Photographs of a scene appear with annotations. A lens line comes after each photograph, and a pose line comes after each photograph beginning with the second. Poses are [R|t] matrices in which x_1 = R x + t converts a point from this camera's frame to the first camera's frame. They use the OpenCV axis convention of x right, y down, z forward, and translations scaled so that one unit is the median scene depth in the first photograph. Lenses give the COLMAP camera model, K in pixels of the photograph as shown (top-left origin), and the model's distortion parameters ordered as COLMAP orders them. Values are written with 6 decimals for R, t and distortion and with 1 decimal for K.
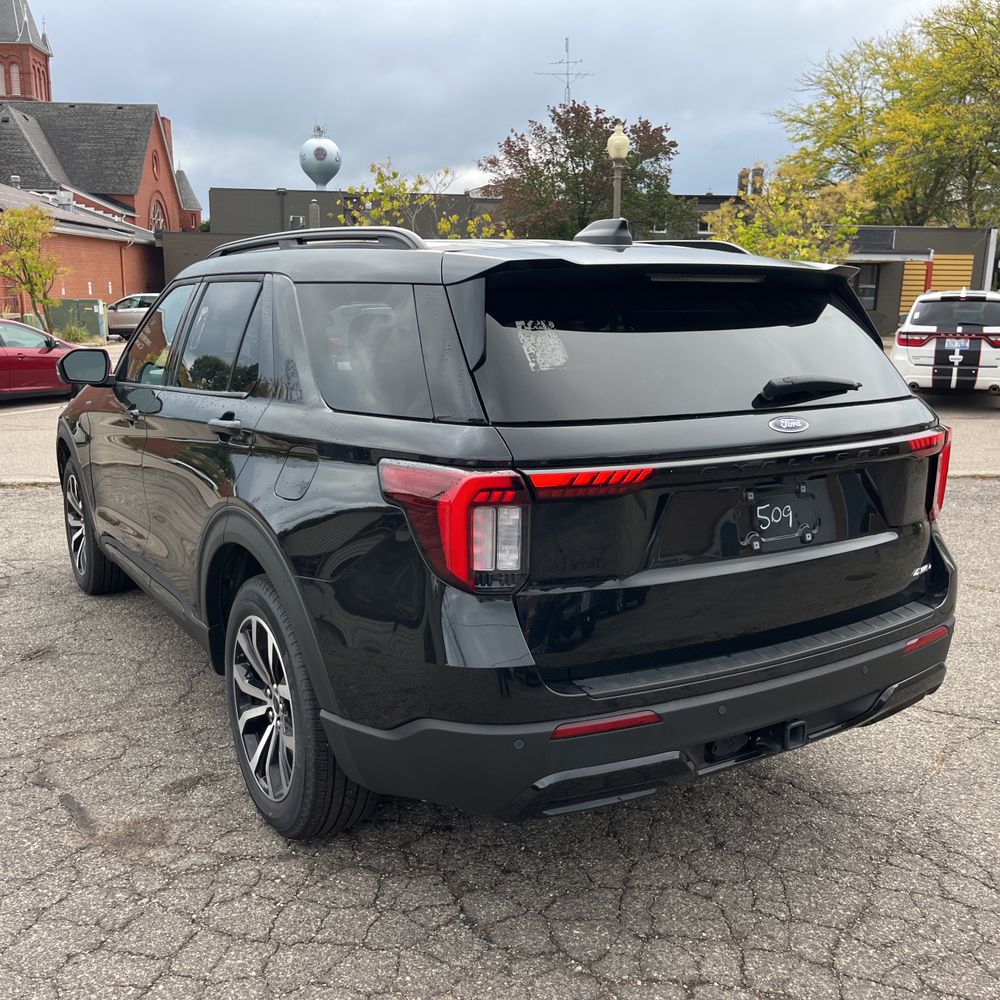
lens RADIAL K [[1019.4, 0, 496.9], [0, 1019.4, 505.6], [0, 0, 1]] dist [0.029311, -0.021843]
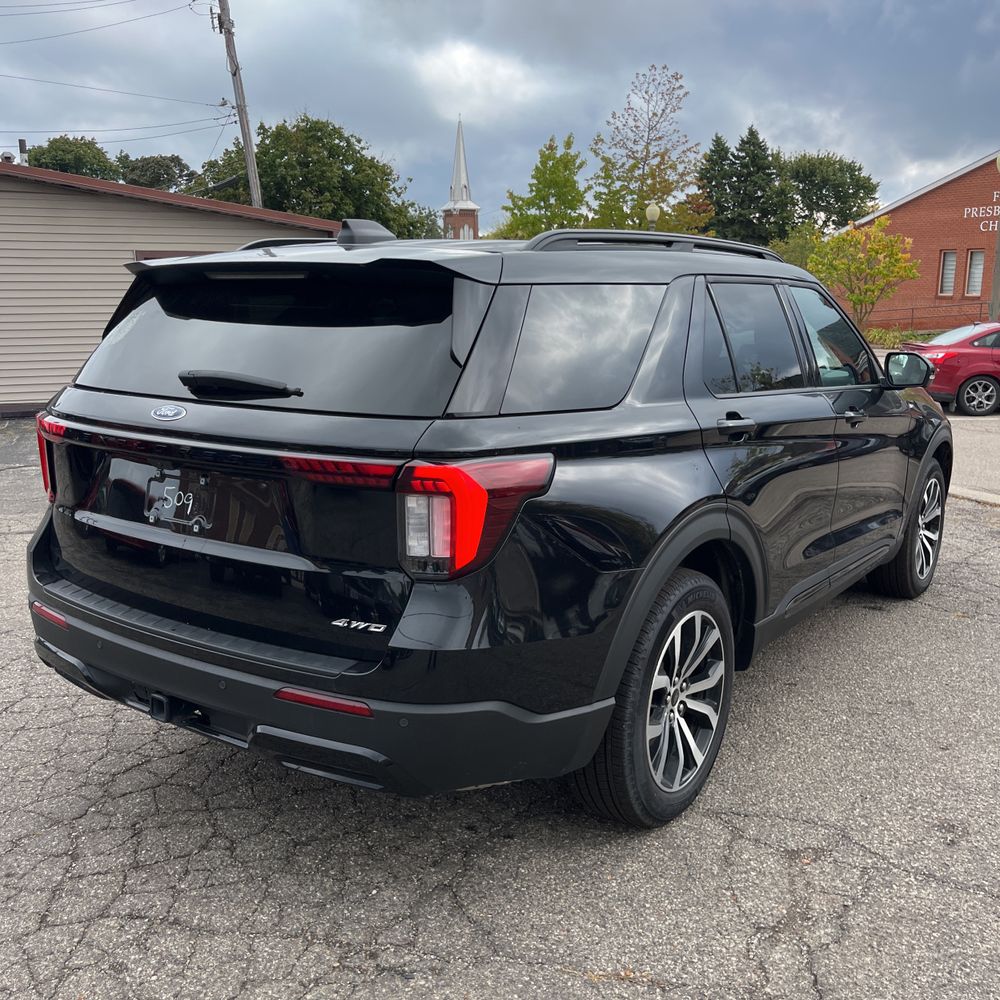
lens RADIAL K [[1038.8, 0, 532.2], [0, 1038.8, 501.5], [0, 0, 1]] dist [0.014345, 0.013545]
pose [[0.389268, 0.178218, -0.903720, 0.201439], [-0.188954, 0.975690, 0.111021, -0.025601], [0.901536, 0.127545, 0.413479, 0.128469]]
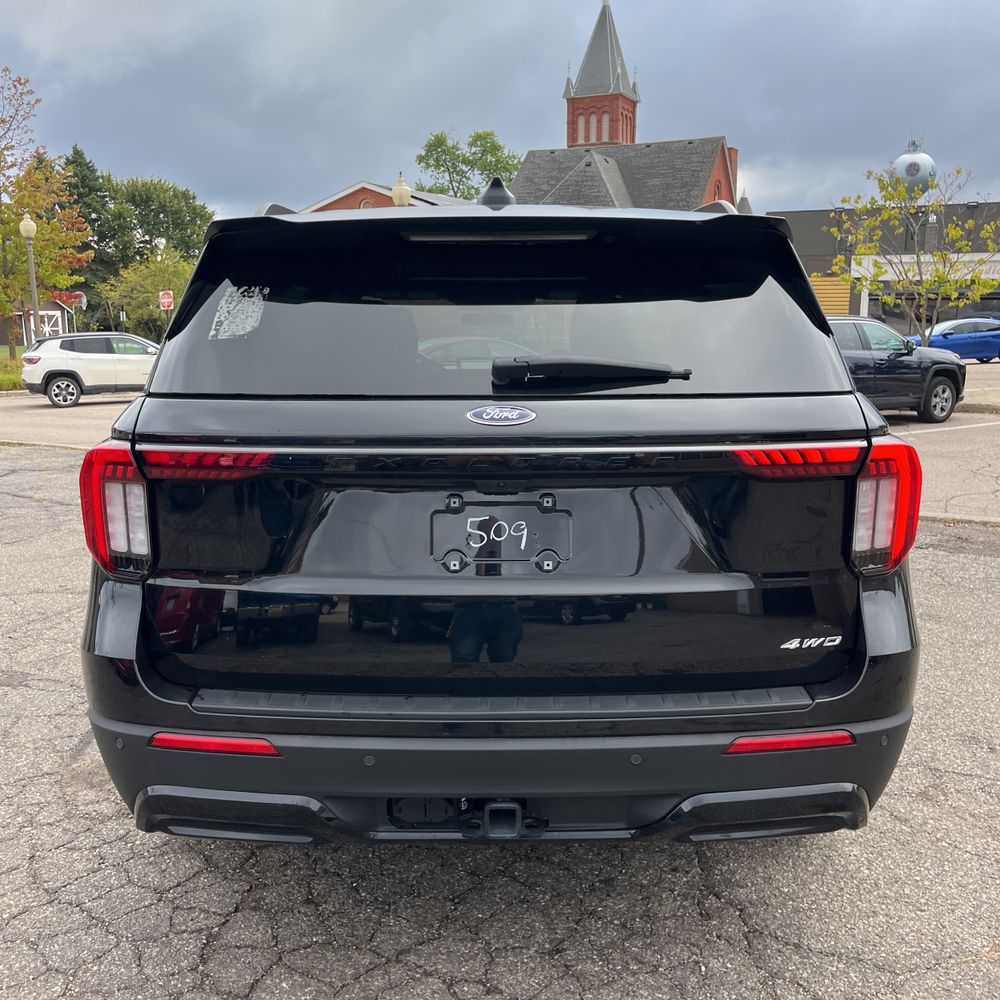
lens RADIAL K [[1019.4, 0, 496.9], [0, 1019.4, 505.6], [0, 0, 1]] dist [0.029311, -0.021843]
pose [[0.848358, 0.085414, -0.522488, 0.098199], [-0.098651, 0.995119, 0.002500, -0.001760], [0.520151, 0.049423, 0.852643, 0.048747]]
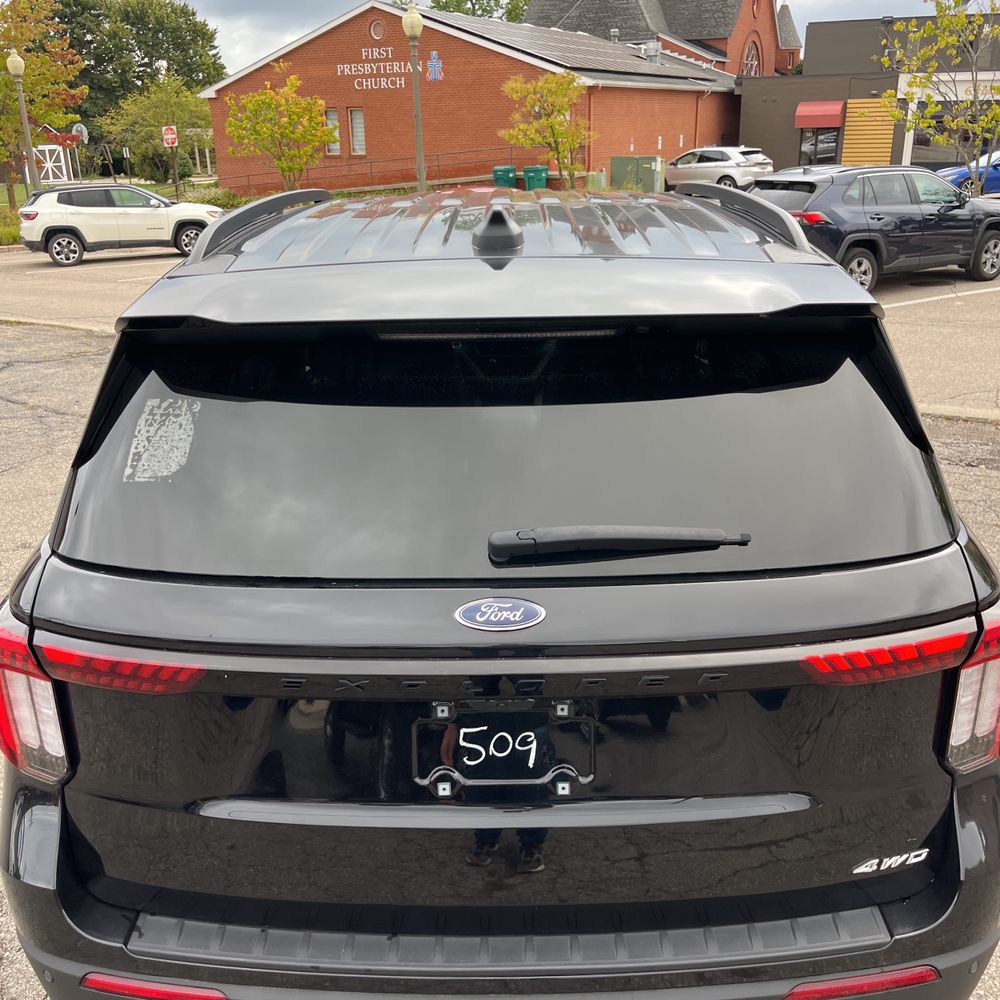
lens RADIAL K [[1009.6, 0, 511.1], [0, 1009.6, 498.9], [0, 0, 1]] dist [0.065198, -0.083661]
pose [[0.843640, 0.159873, -0.512554, 0.082333], [-0.085674, 0.982492, 0.165437, -0.034421], [0.530029, -0.095657, 0.842567, 0.073335]]
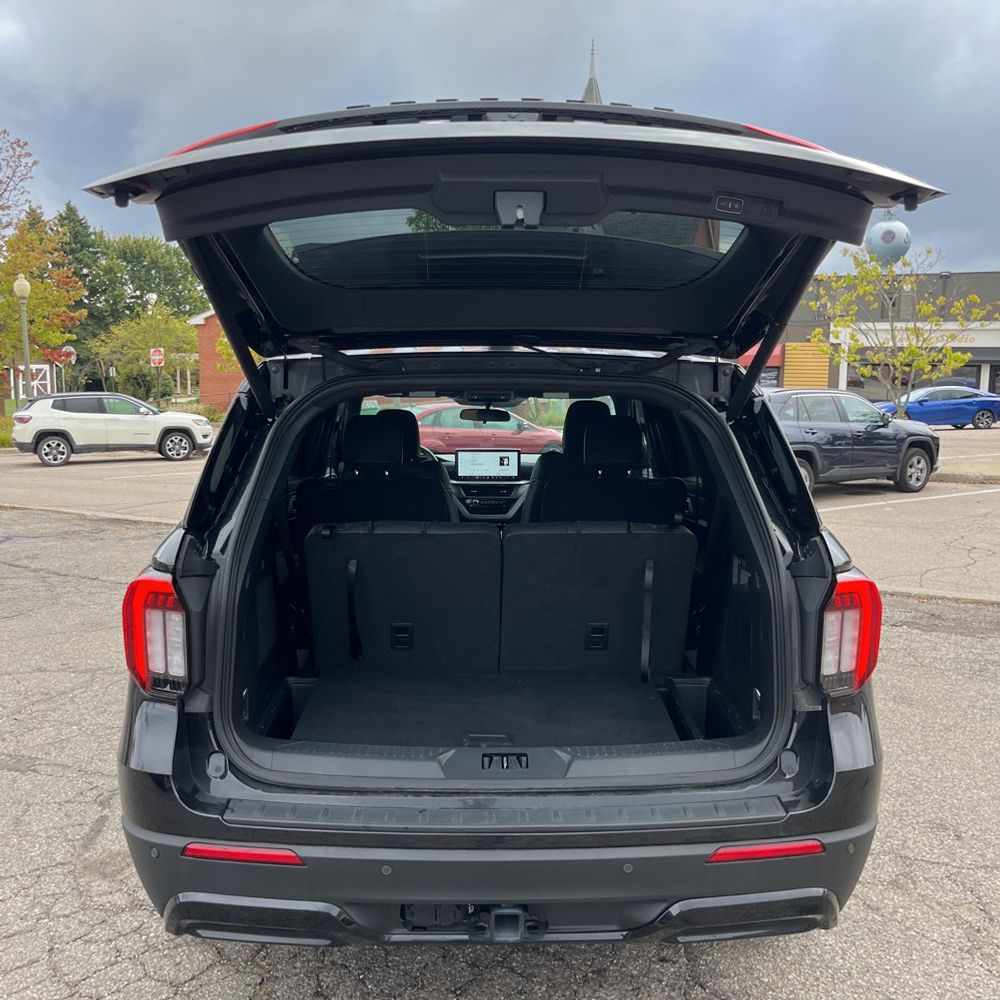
lens RADIAL K [[1020.3, 0, 513.2], [0, 1020.3, 500.4], [0, 0, 1]] dist [0.023966, -0.016507]
pose [[0.863149, 0.062658, -0.501046, 0.102184], [-0.104845, 0.992885, -0.056450, -0.011022], [0.493944, 0.101257, 0.863578, 0.035296]]
